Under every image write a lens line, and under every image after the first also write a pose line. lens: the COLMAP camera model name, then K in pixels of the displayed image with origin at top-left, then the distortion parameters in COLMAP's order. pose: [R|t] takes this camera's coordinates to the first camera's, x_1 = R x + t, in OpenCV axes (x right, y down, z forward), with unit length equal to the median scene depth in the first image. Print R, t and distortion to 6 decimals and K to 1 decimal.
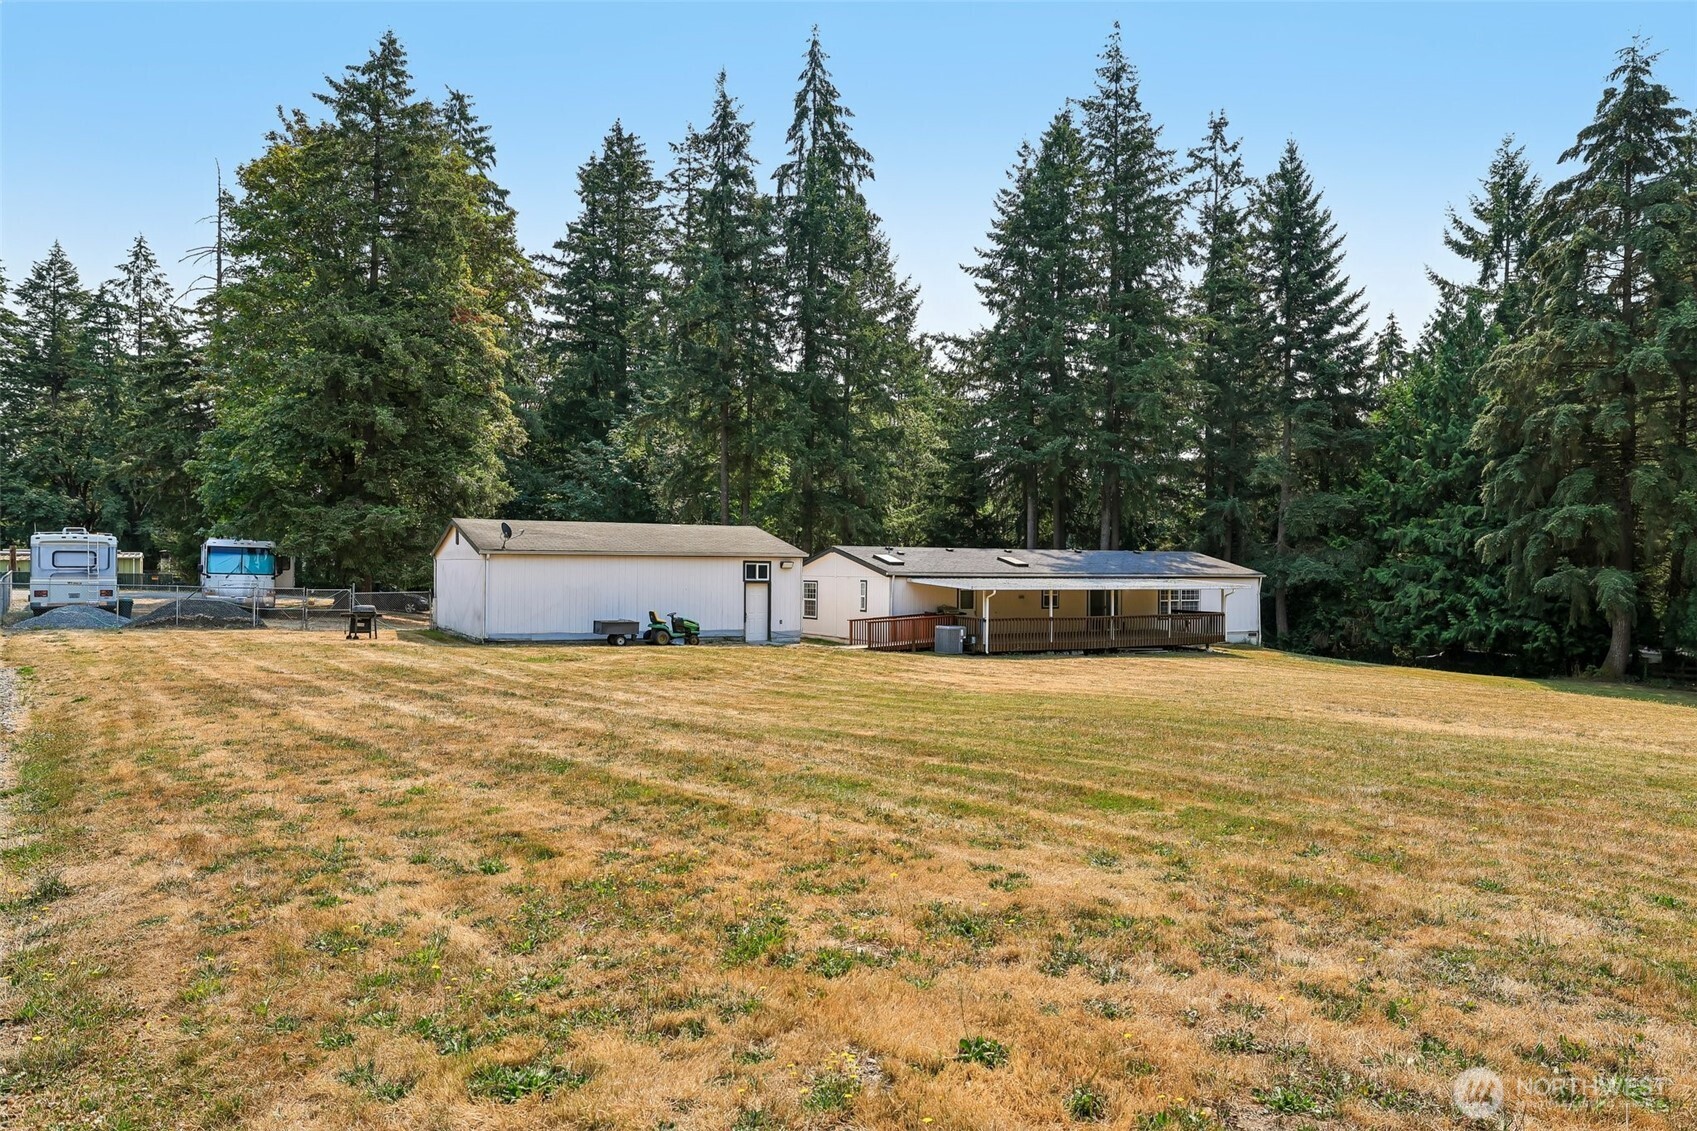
lens RADIAL K [[1183.6, 0, 844.1], [0, 1183.6, 567.0], [0, 0, 1]] dist [-0.006767, -0.000976]
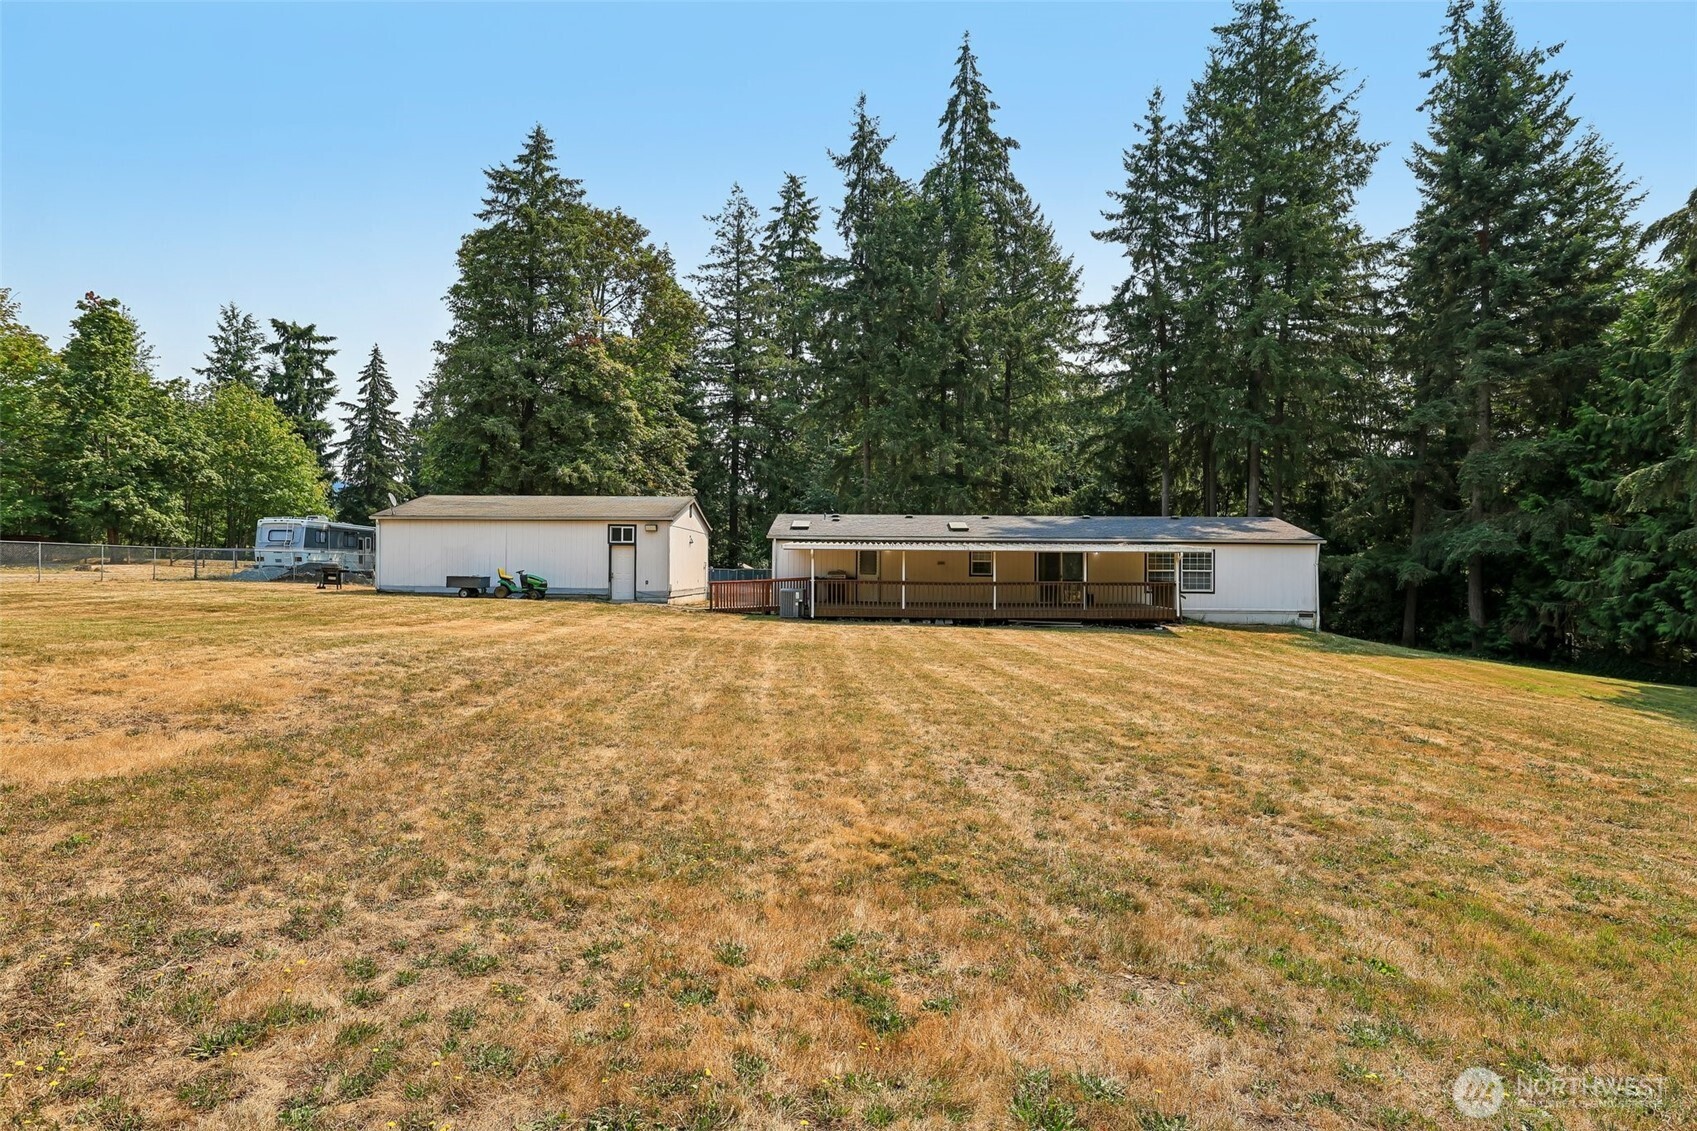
lens RADIAL K [[970.2, 0, 848.7], [0, 970.2, 561.0], [0, 0, 1]] dist [-0.004391, 0.001086]
pose [[0.853952, -0.005228, -0.520325, 0.426254], [-0.003100, 0.999881, -0.015134, 0.031213], [0.520342, 0.014537, 0.853834, 0.282685]]
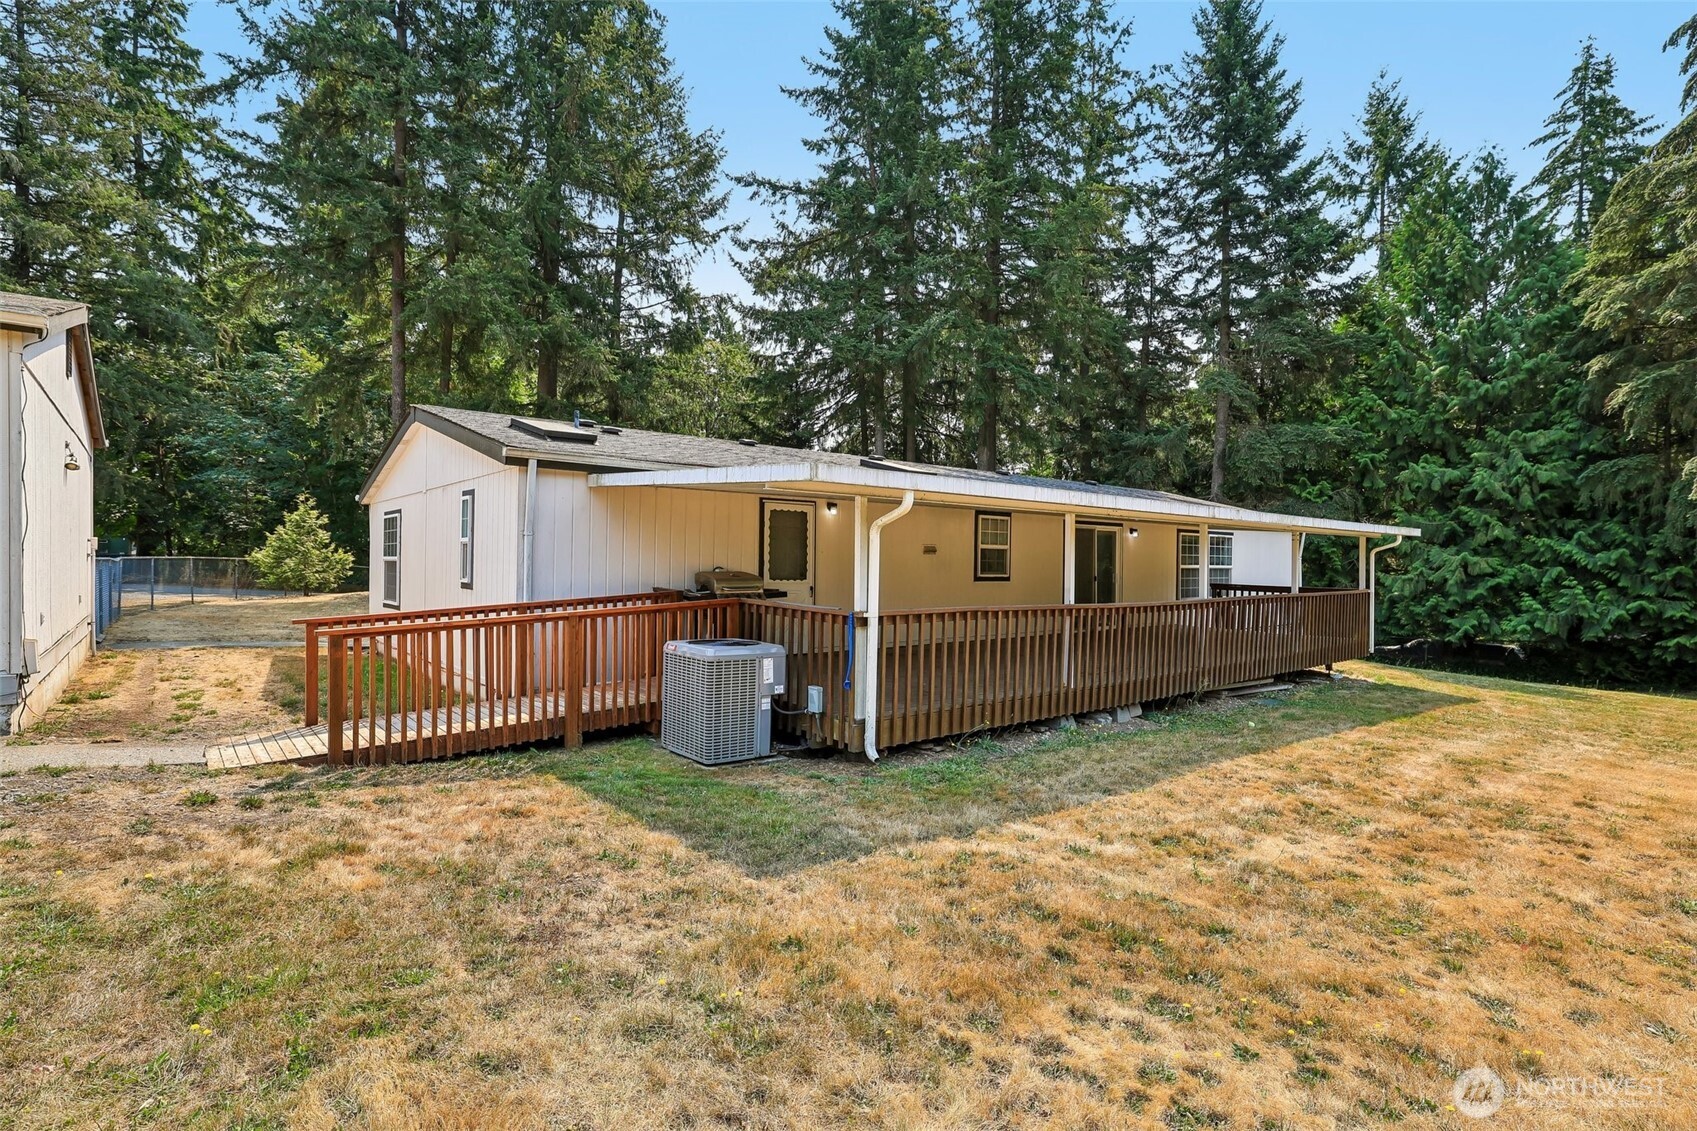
lens RADIAL K [[813.4, 0, 845.6], [0, 813.4, 569.1], [0, 0, 1]] dist [0.004468, 0.000664]
pose [[0.984605, 0.002925, 0.174768, 0.066509], [-0.004727, 0.999940, 0.009895, 0.024975], [-0.174729, -0.010568, 0.984560, 0.651142]]
